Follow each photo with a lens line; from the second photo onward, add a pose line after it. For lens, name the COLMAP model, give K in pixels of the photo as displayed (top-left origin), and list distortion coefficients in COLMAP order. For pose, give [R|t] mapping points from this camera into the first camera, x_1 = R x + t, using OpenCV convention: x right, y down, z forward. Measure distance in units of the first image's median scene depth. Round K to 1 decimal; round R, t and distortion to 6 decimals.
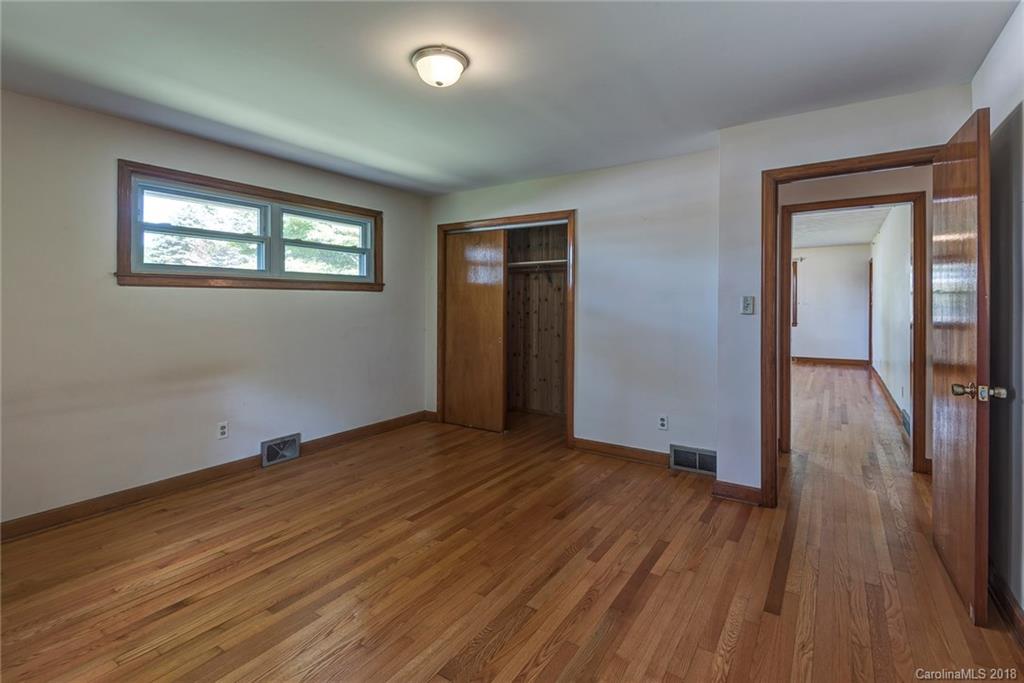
lens RADIAL K [[479.1, 0, 513.4], [0, 479.1, 309.0], [0, 0, 1]] dist [0.028815, -0.017579]
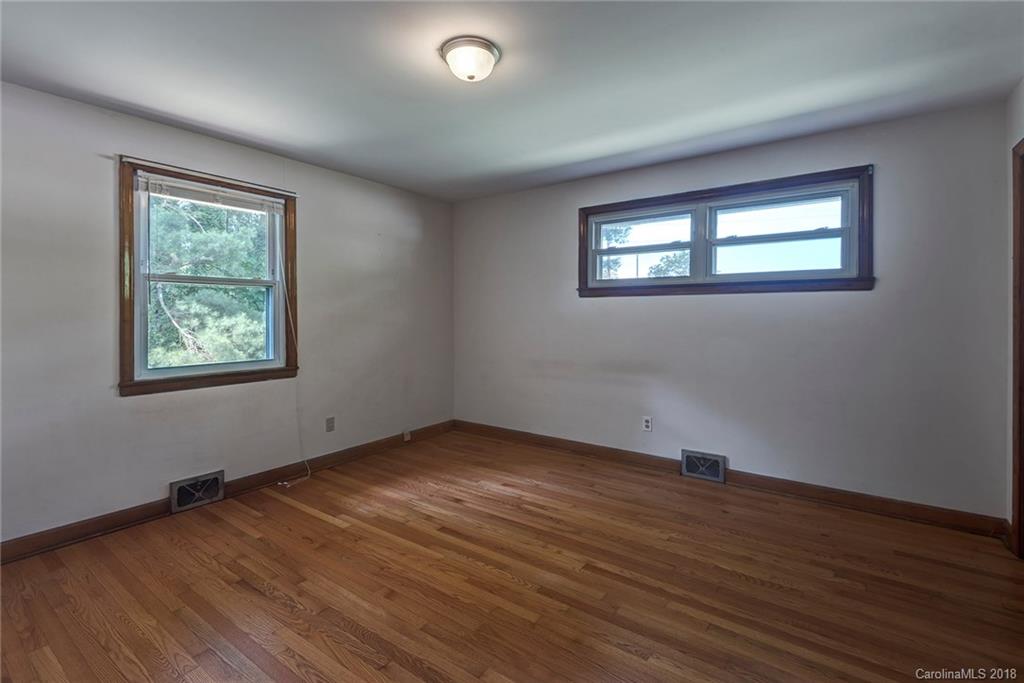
lens RADIAL K [[479.1, 0, 513.4], [0, 479.1, 309.0], [0, 0, 1]] dist [0.028815, -0.017579]
pose [[-0.045380, -0.002578, -0.998966, 0.593394], [-0.010680, 0.999941, -0.002095, -0.008105], [0.998913, 0.010574, -0.045405, 0.847947]]
